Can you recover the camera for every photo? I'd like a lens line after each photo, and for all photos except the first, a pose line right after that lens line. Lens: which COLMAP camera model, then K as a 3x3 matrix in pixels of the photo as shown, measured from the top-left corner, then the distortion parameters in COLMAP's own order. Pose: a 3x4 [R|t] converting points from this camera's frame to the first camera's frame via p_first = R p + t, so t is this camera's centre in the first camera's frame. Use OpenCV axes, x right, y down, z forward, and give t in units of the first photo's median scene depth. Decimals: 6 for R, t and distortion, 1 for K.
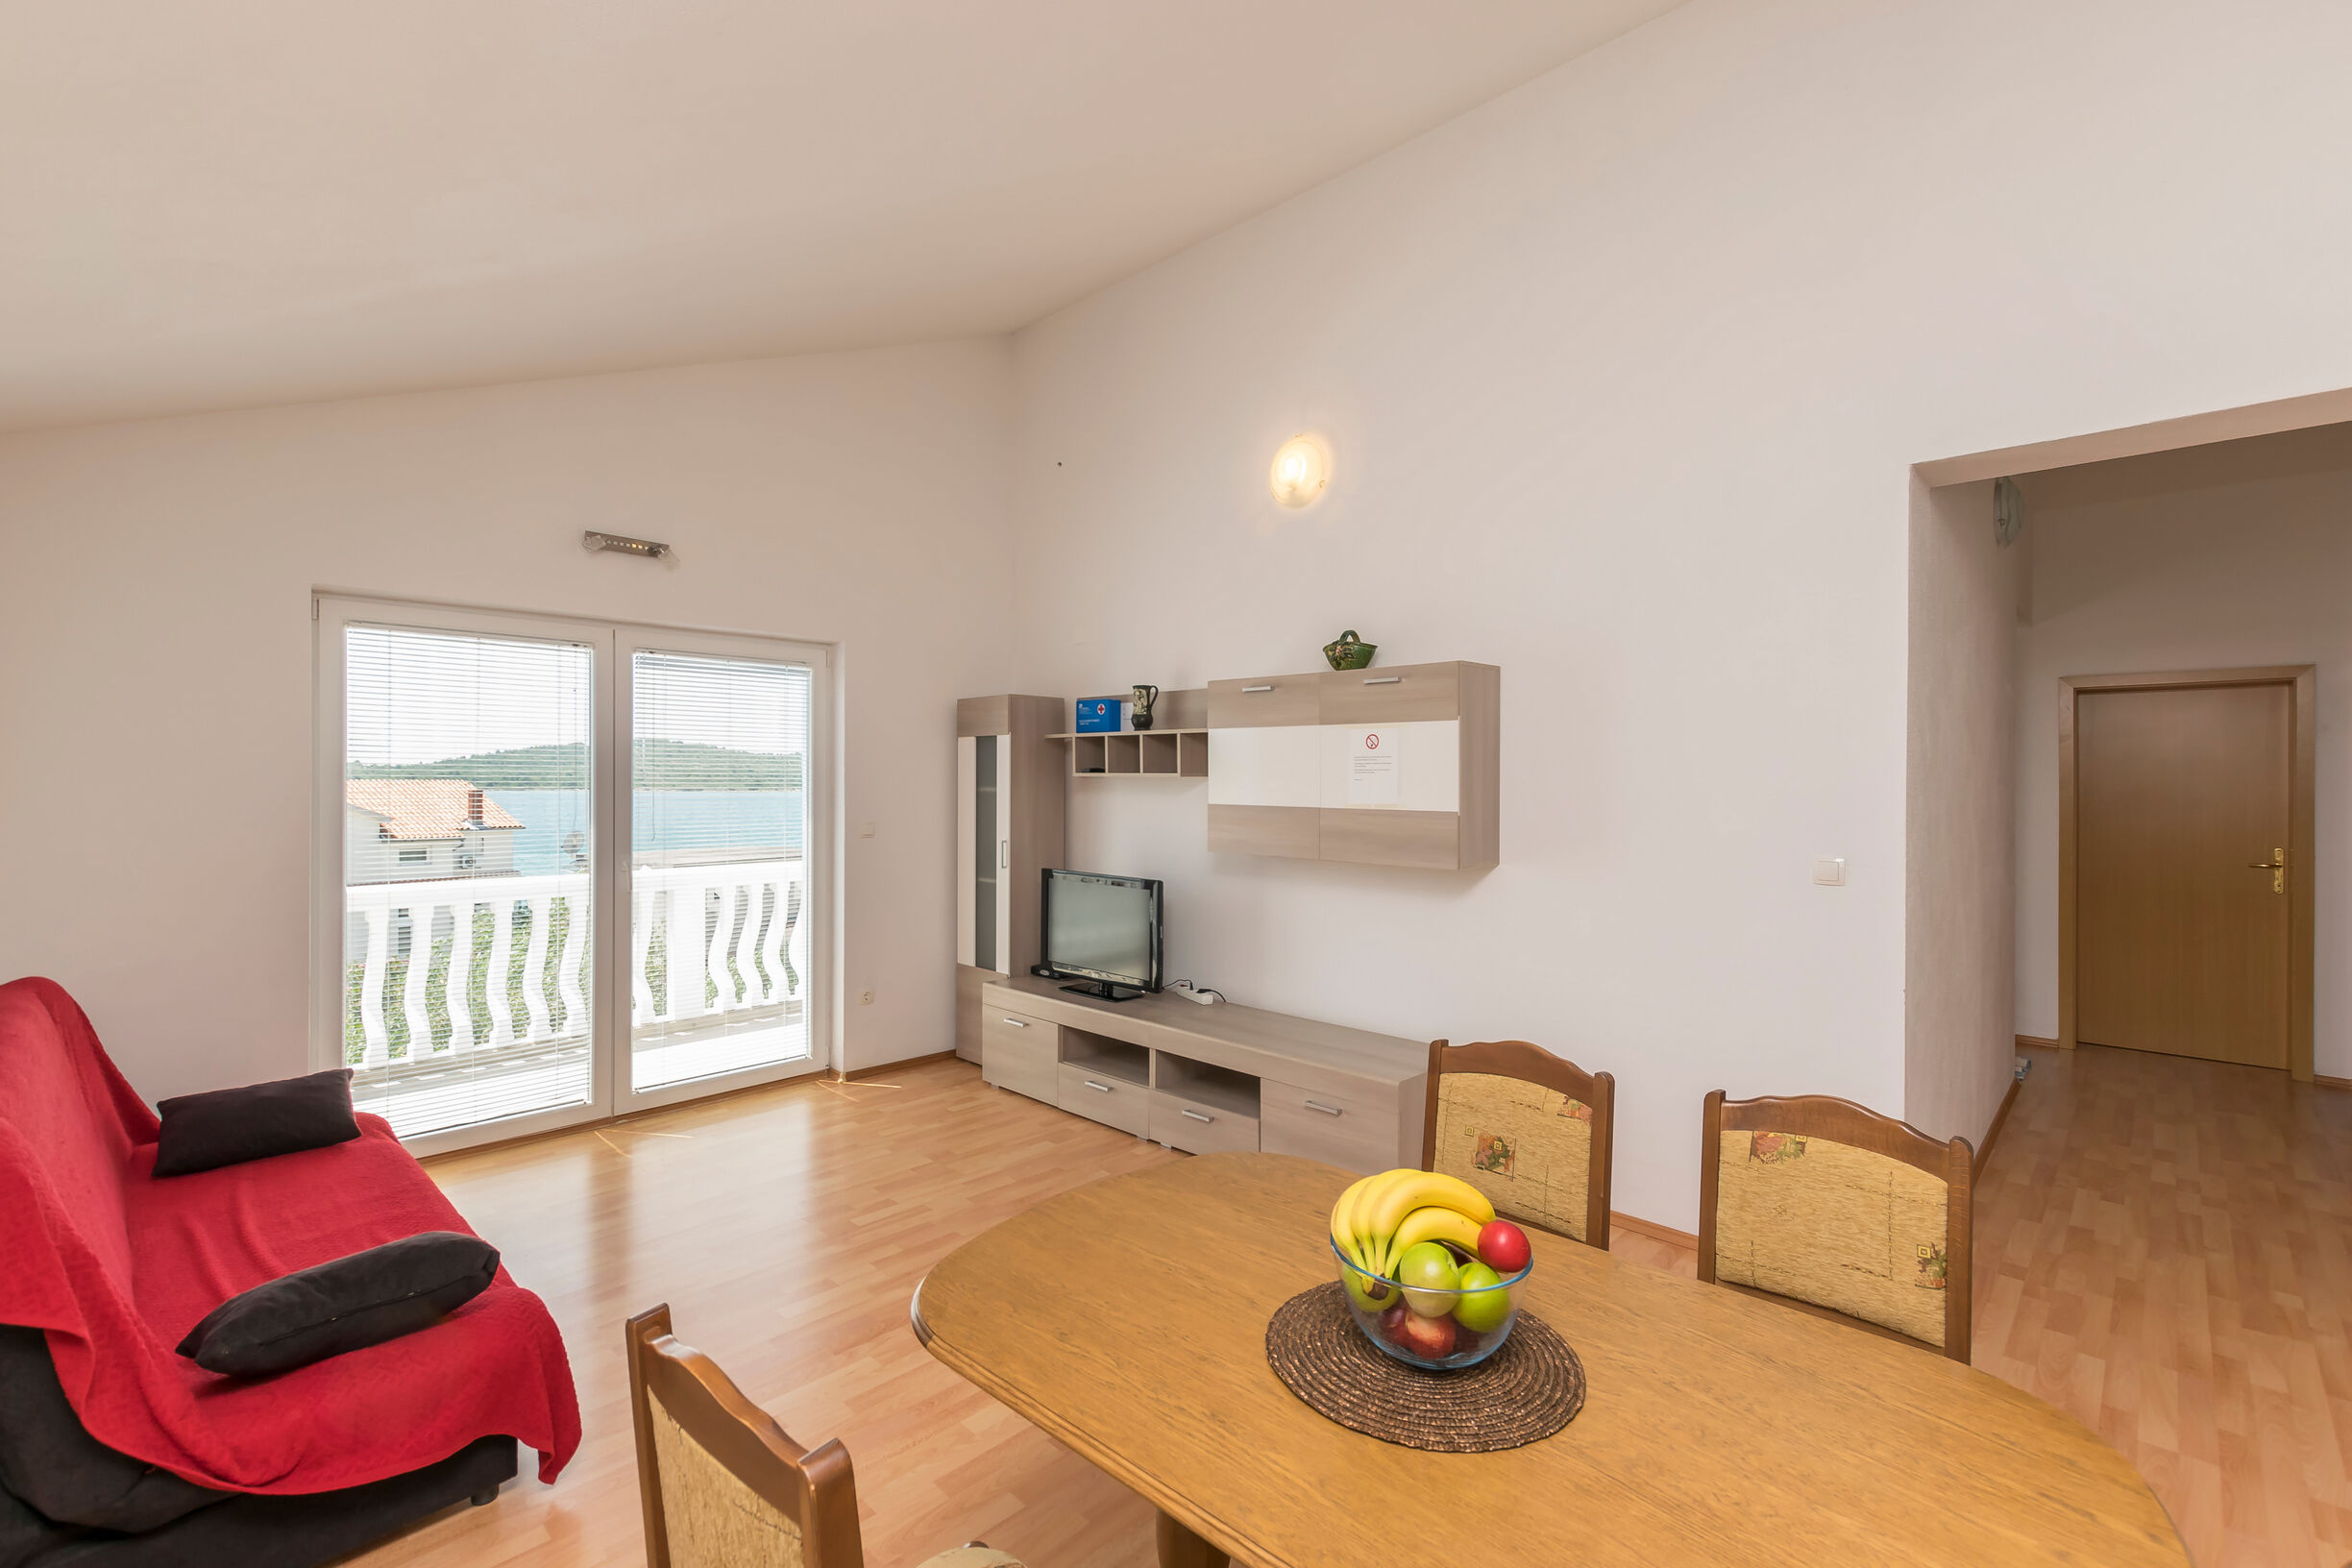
lens RADIAL K [[1057.7, 0, 1169.0], [0, 1057.7, 791.5], [0, 0, 1]] dist [-0.000621, 0.000291]
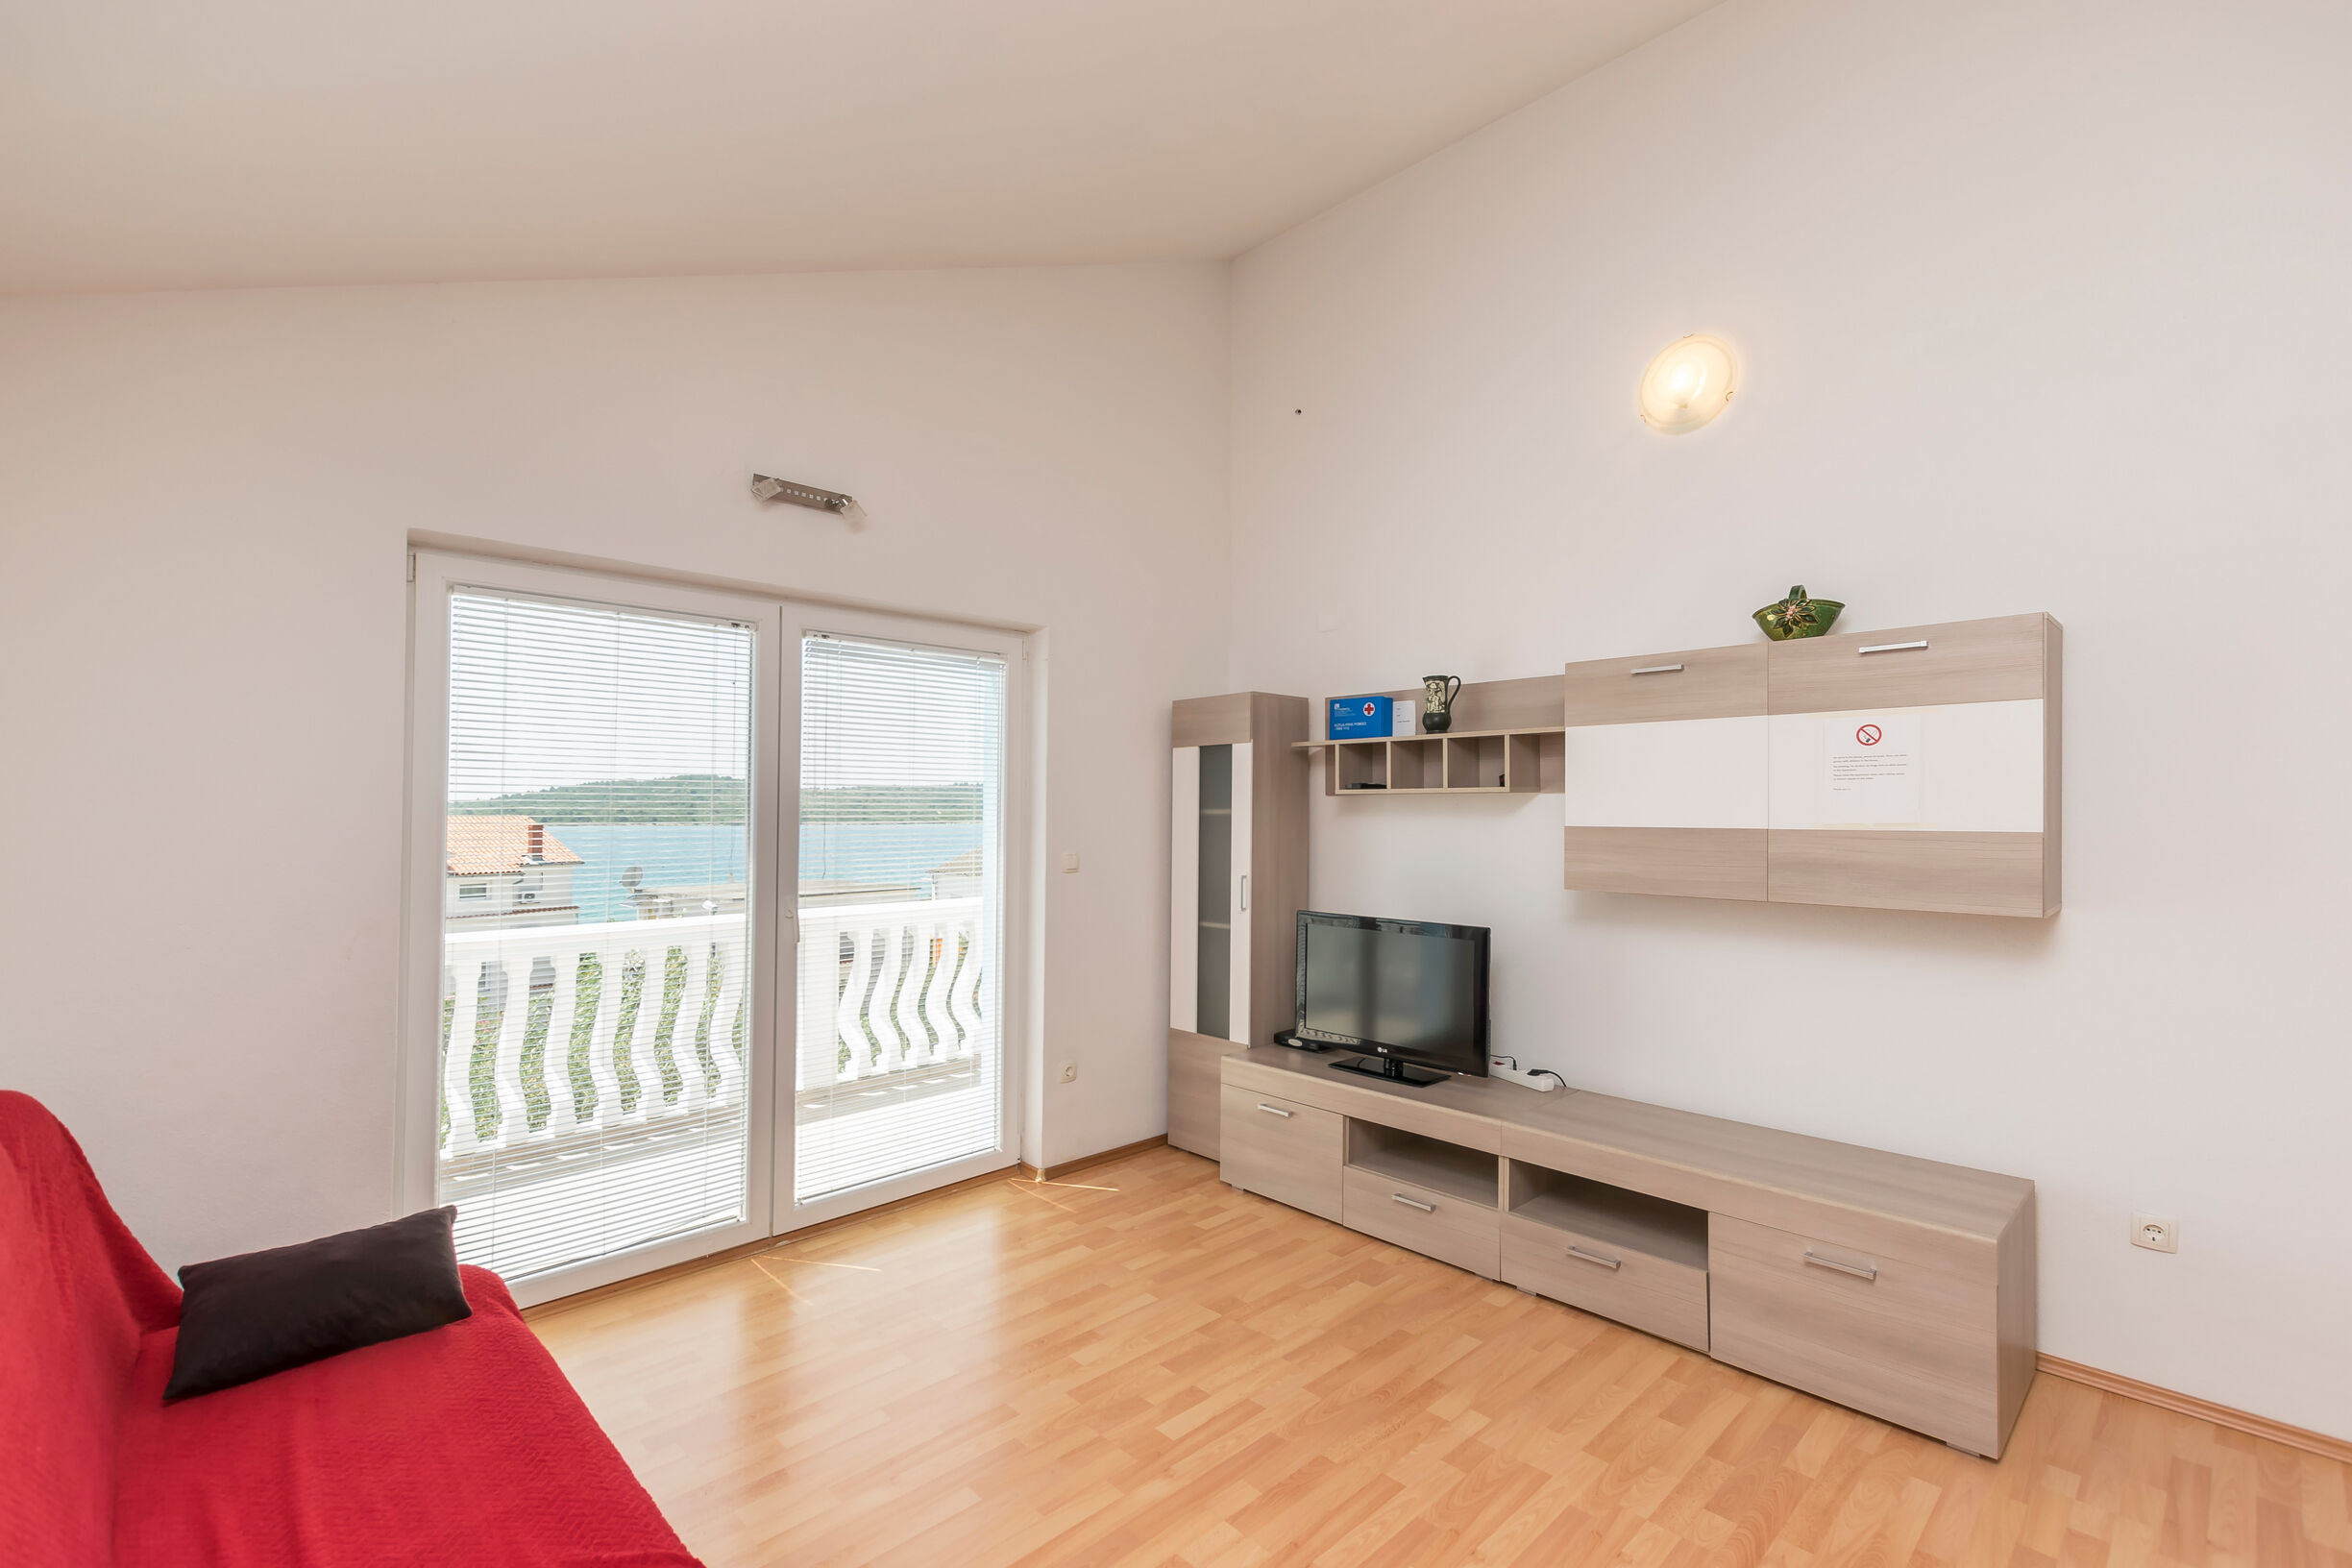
lens RADIAL K [[1051.2, 0, 1177.8], [0, 1051.2, 792.5], [0, 0, 1]] dist [0.002839, -0.000063]
pose [[0.999560, -0.005367, -0.029165, -0.200110], [0.004486, 0.999535, -0.030162, 0.008486], [0.029313, 0.030018, 0.999119, 0.226864]]
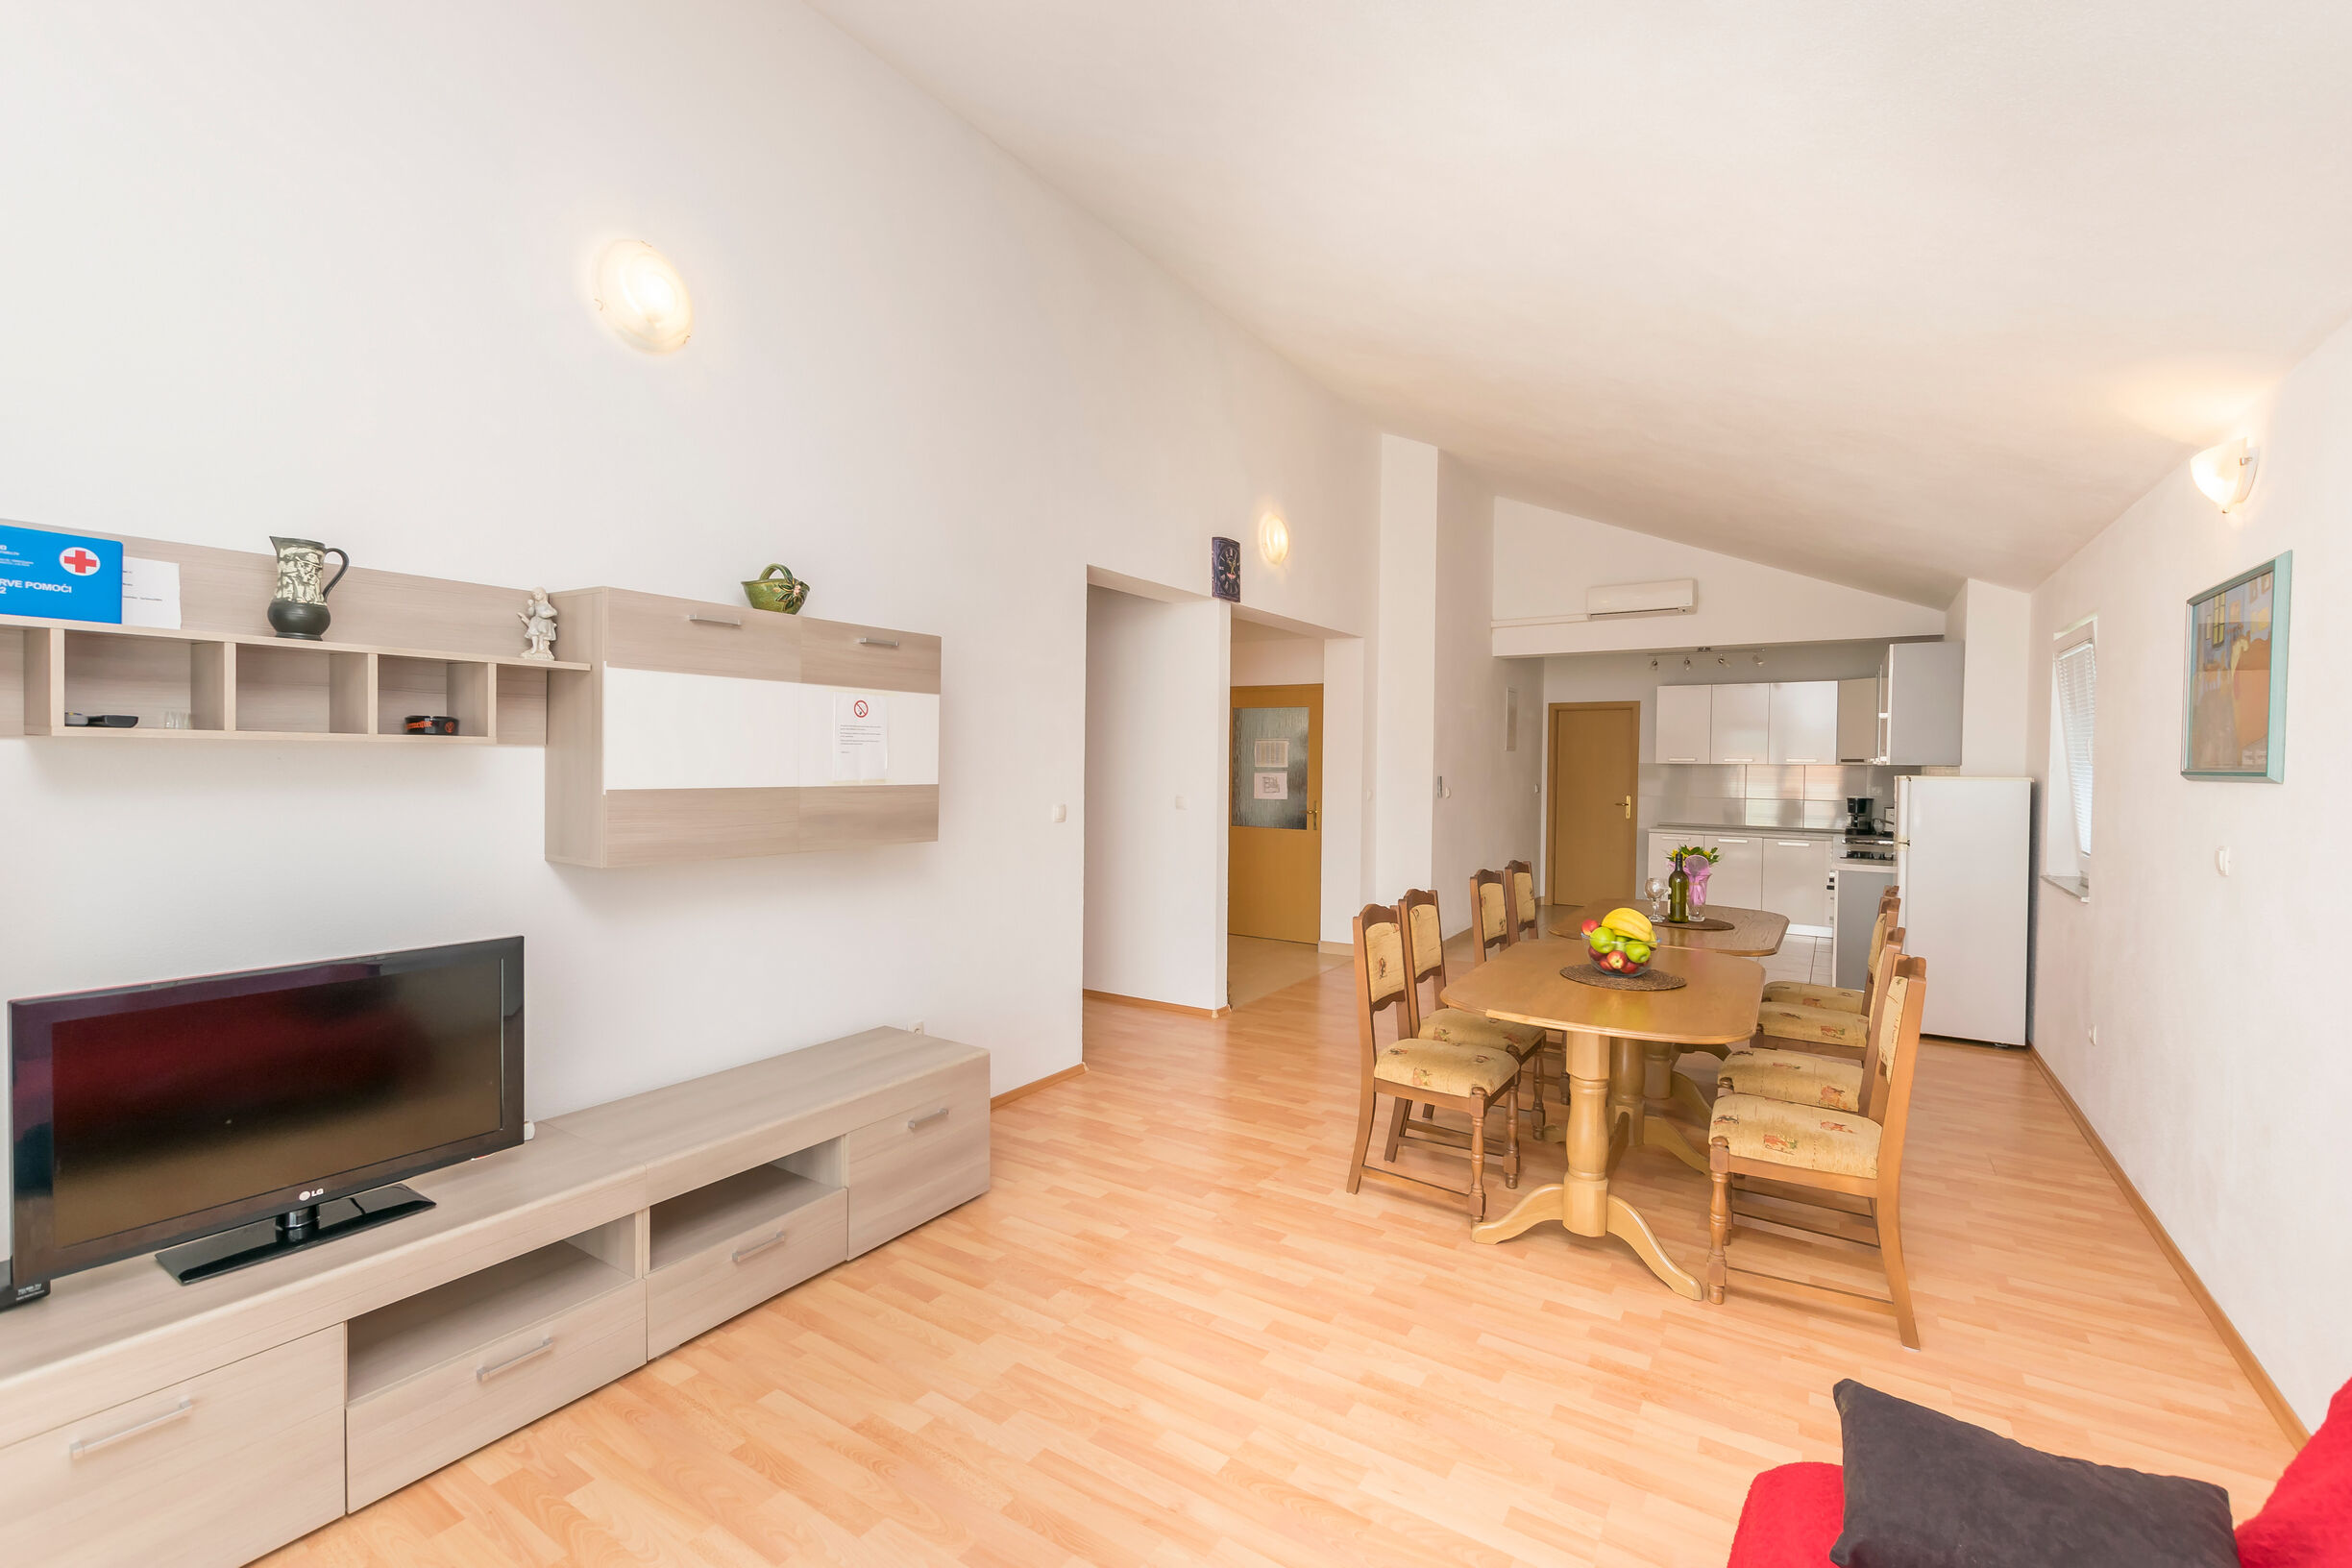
lens RADIAL K [[1051.2, 0, 1177.8], [0, 1051.2, 792.5], [0, 0, 1]] dist [0.002839, -0.000063]
pose [[-0.236051, -0.041387, 0.970859, -0.578199], [-0.003176, 0.999120, 0.041819, -0.012078], [-0.971736, 0.006787, -0.235974, 0.760937]]
